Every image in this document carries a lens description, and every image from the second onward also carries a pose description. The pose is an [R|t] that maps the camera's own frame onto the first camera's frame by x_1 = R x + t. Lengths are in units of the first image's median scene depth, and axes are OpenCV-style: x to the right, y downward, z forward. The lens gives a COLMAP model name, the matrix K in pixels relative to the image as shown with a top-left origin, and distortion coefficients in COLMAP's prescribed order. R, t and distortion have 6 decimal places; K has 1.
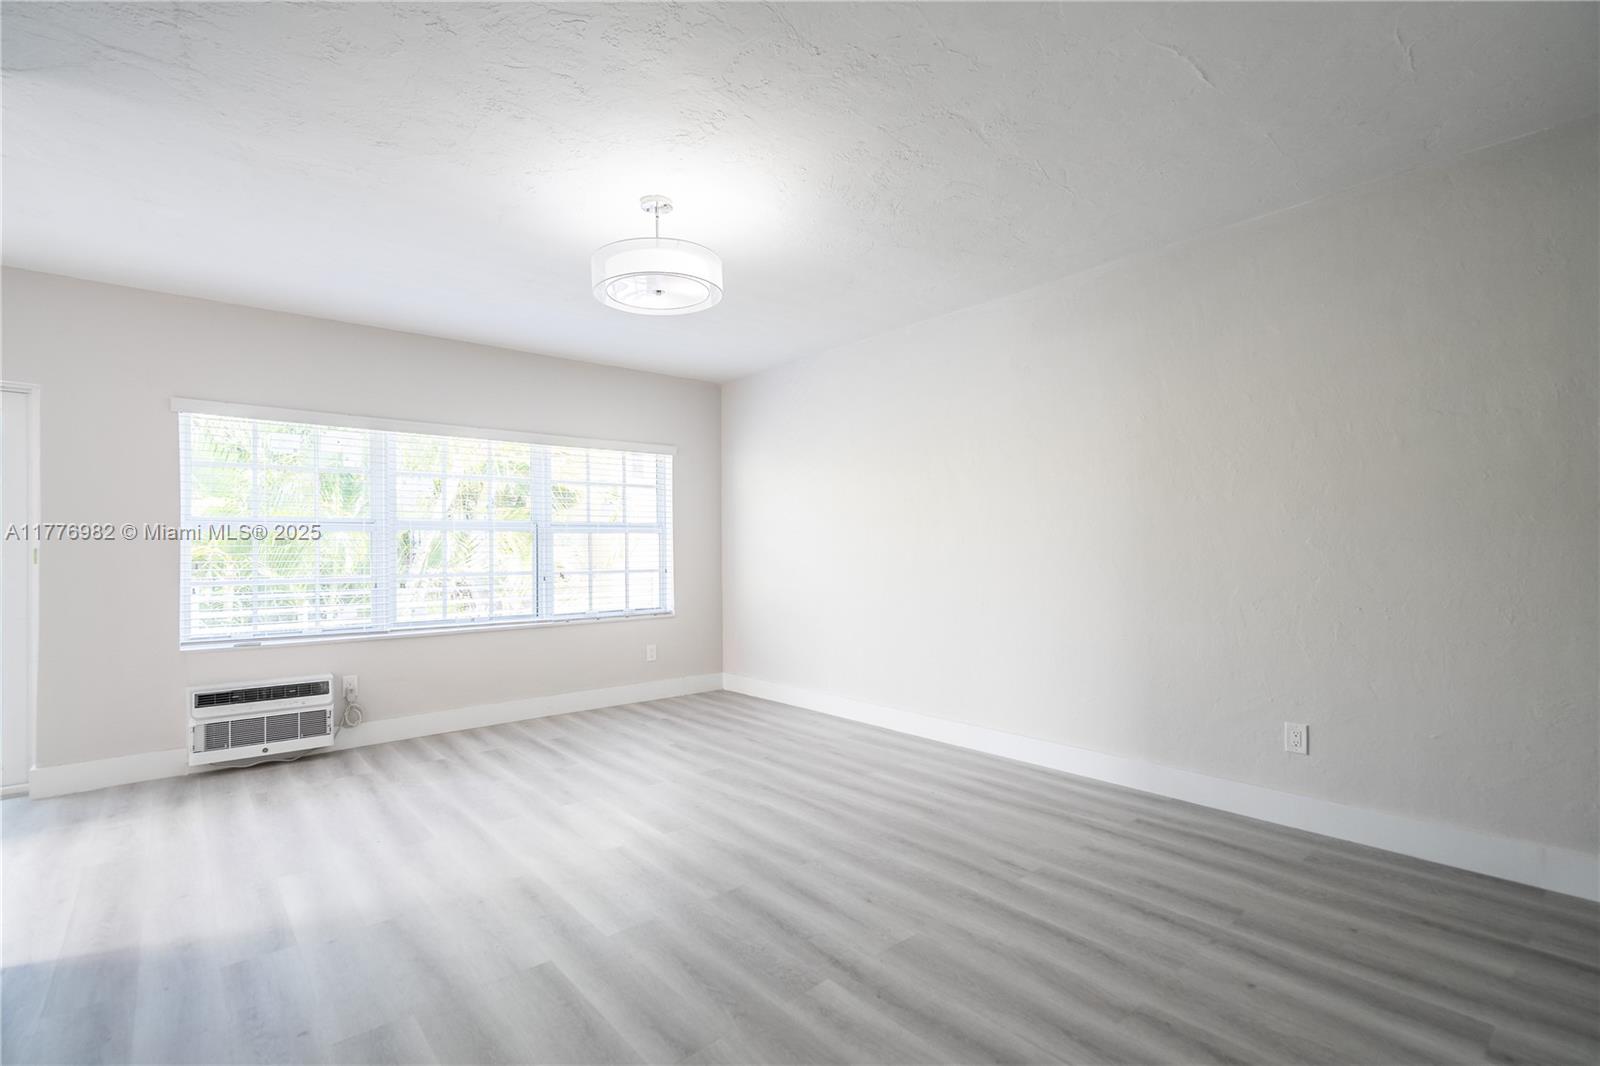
lens RADIAL K [[731.2, 0, 789.9], [0, 731.2, 533.9], [0, 0, 1]] dist [-0.012764, -0.000100]
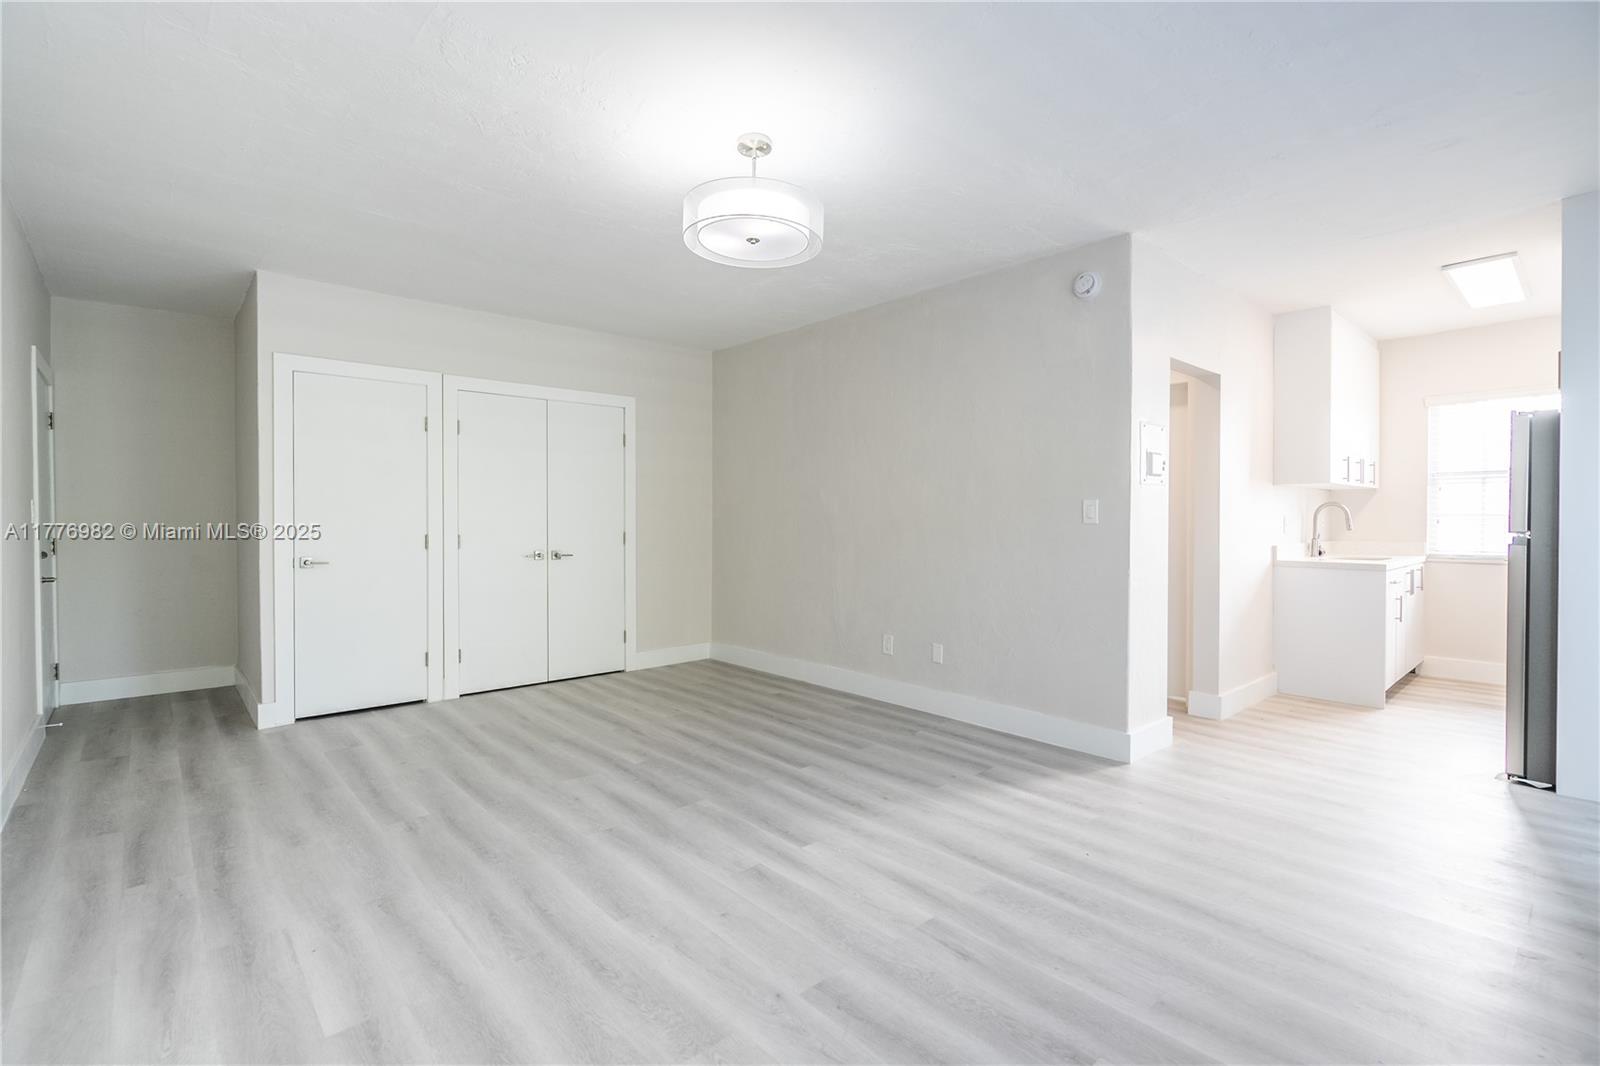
lens RADIAL K [[731.2, 0, 811.2], [0, 731.2, 527.5], [0, 0, 1]] dist [-0.012764, -0.000100]
pose [[-0.999009, 0.008017, -0.043791, -0.190512], [0.008291, 0.999947, -0.006068, 0.032535], [0.043740, -0.006425, -0.999022, 1.764026]]
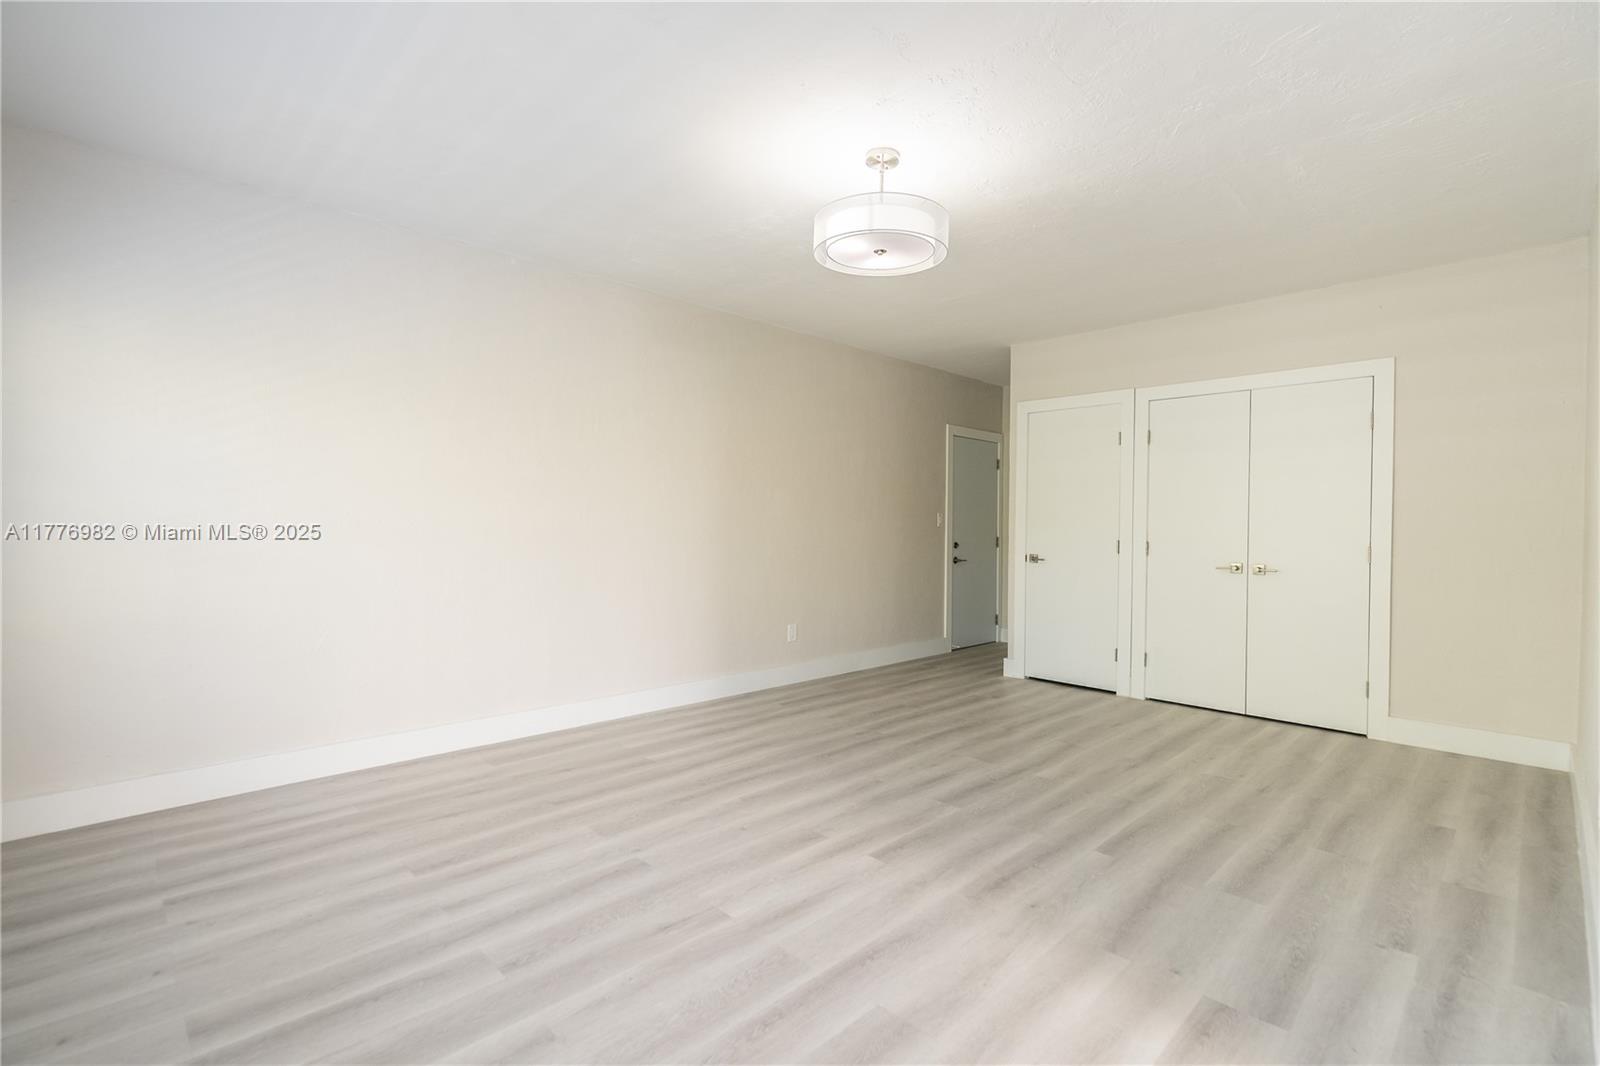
lens RADIAL K [[731.2, 0, 800.5], [0, 731.2, 531.7], [0, 0, 1]] dist [-0.012764, -0.000100]
pose [[-0.073741, -0.003115, 0.997273, -1.027618], [-0.029418, 0.999567, 0.000947, 0.031921], [-0.996843, -0.029268, -0.073801, 1.070841]]
